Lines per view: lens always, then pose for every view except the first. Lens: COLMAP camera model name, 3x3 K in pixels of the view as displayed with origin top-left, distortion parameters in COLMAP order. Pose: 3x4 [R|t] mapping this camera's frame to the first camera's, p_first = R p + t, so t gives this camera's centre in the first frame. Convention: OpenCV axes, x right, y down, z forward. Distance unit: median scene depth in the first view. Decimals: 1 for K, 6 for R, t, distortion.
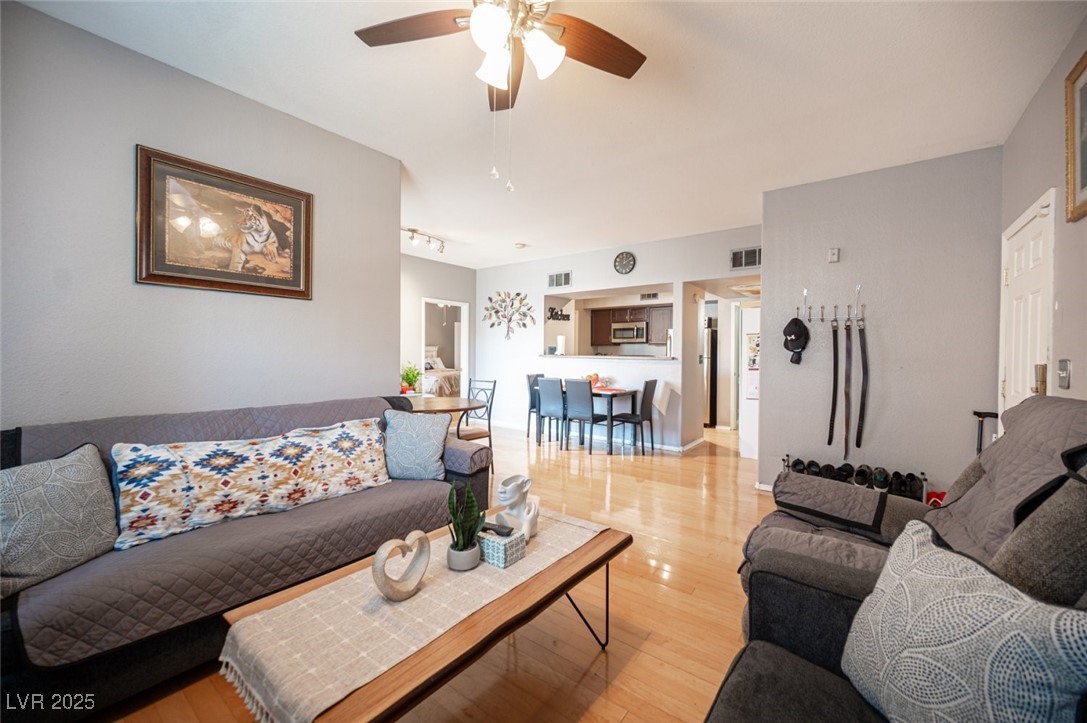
lens RADIAL K [[430.5, 0, 548.8], [0, 430.5, 354.5], [0, 0, 1]] dist [0.001245, -0.000947]
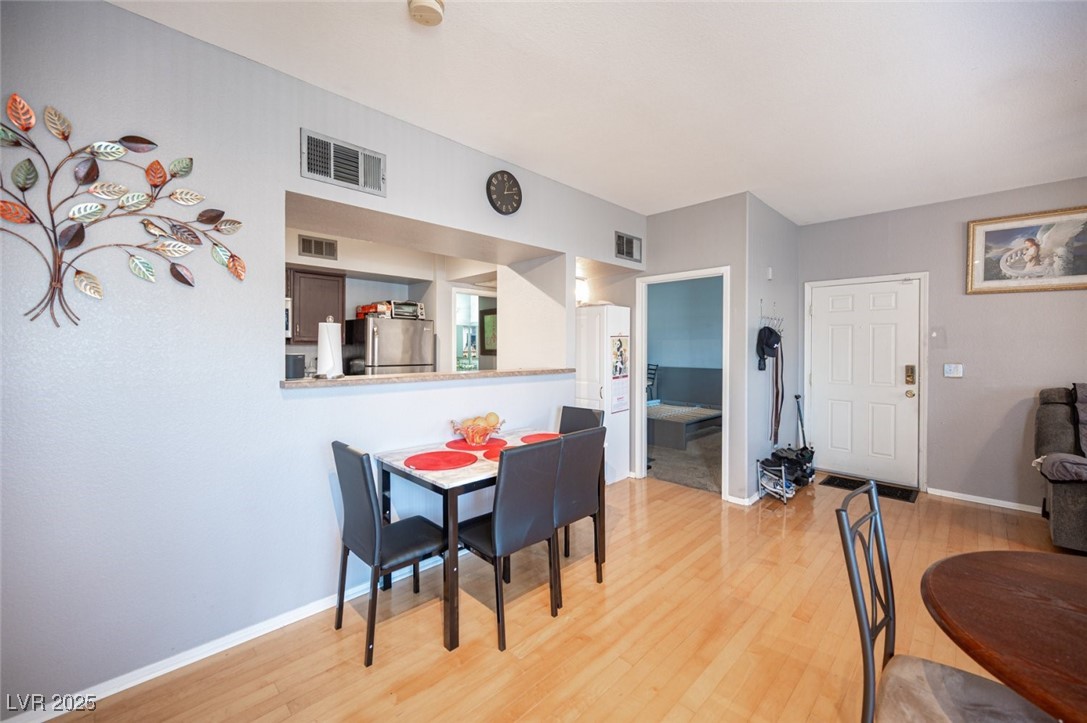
lens RADIAL K [[430.5, 0, 542.0], [0, 430.5, 353.7], [0, 0, 1]] dist [0.001245, -0.000947]
pose [[0.139374, -0.025426, 0.989913, -0.290853], [0.003888, 0.999677, 0.025130, -0.025730], [-0.990232, 0.000347, 0.139428, 0.753516]]
